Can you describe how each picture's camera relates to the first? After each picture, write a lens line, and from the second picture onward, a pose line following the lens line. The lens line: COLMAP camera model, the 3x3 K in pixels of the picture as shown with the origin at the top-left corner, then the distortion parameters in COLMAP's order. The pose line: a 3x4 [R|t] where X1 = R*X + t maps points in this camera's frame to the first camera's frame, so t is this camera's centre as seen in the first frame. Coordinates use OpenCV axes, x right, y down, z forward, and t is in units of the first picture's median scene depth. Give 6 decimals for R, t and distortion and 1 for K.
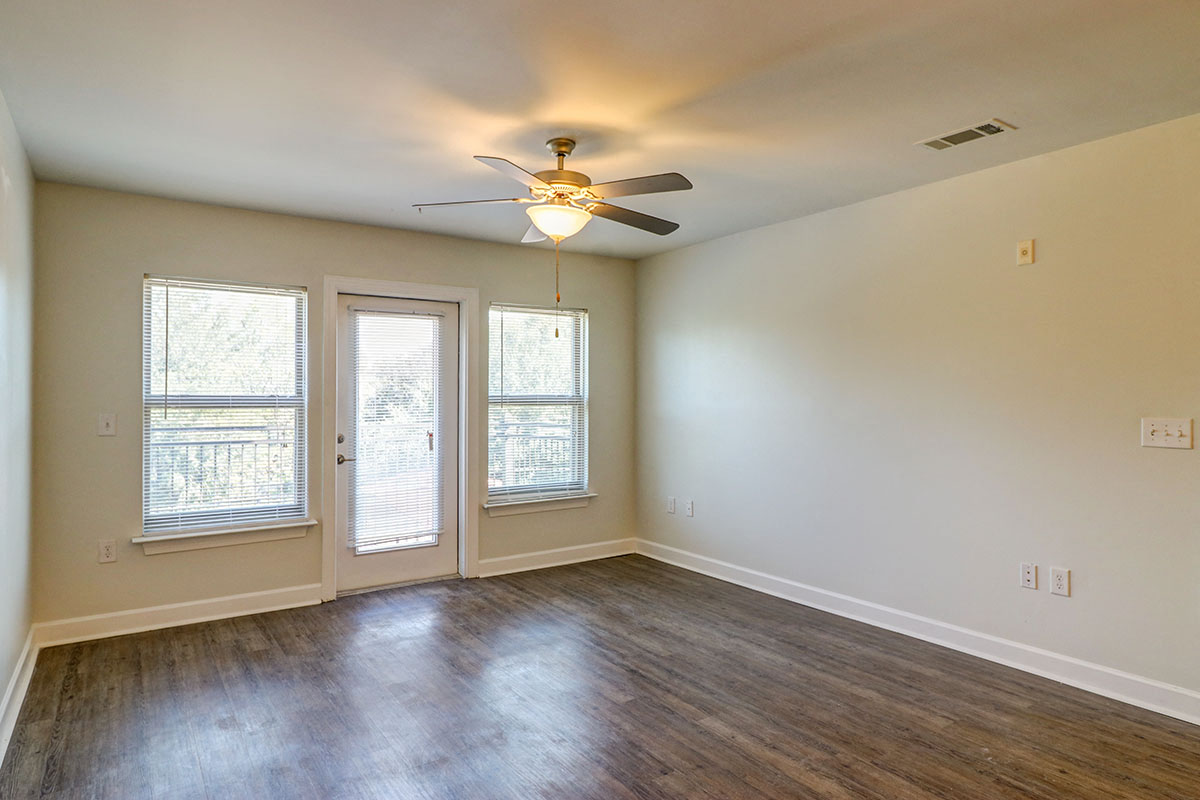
lens RADIAL K [[643.5, 0, 600.0], [0, 643.5, 400.0], [0, 0, 1]] dist [-0.001427, -0.000403]
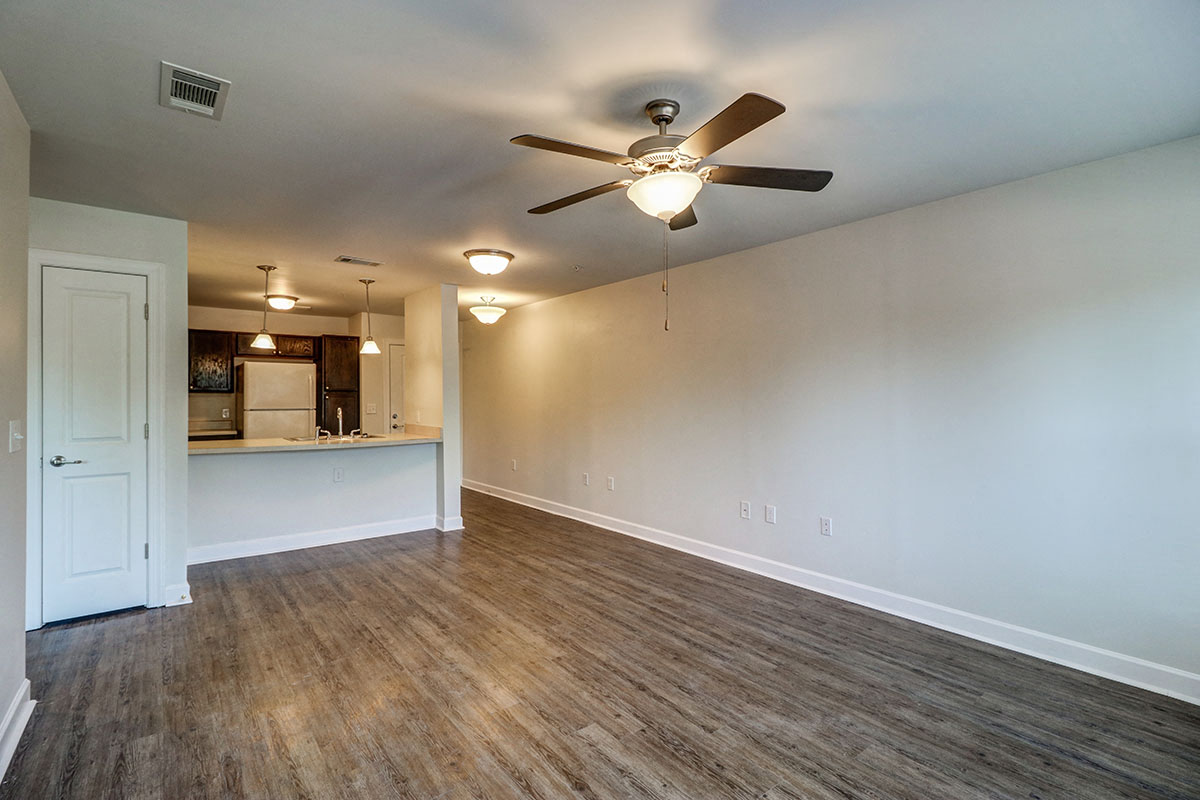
lens RADIAL K [[555.6, 0, 600.0], [0, 555.6, 400.0], [0, 0, 1]] dist [0.001112, -0.000398]
pose [[-0.996592, -0.000559, -0.082484, 0.089465], [-0.001121, 0.999976, 0.006767, -0.007764], [0.082478, 0.006837, -0.996569, 1.815051]]
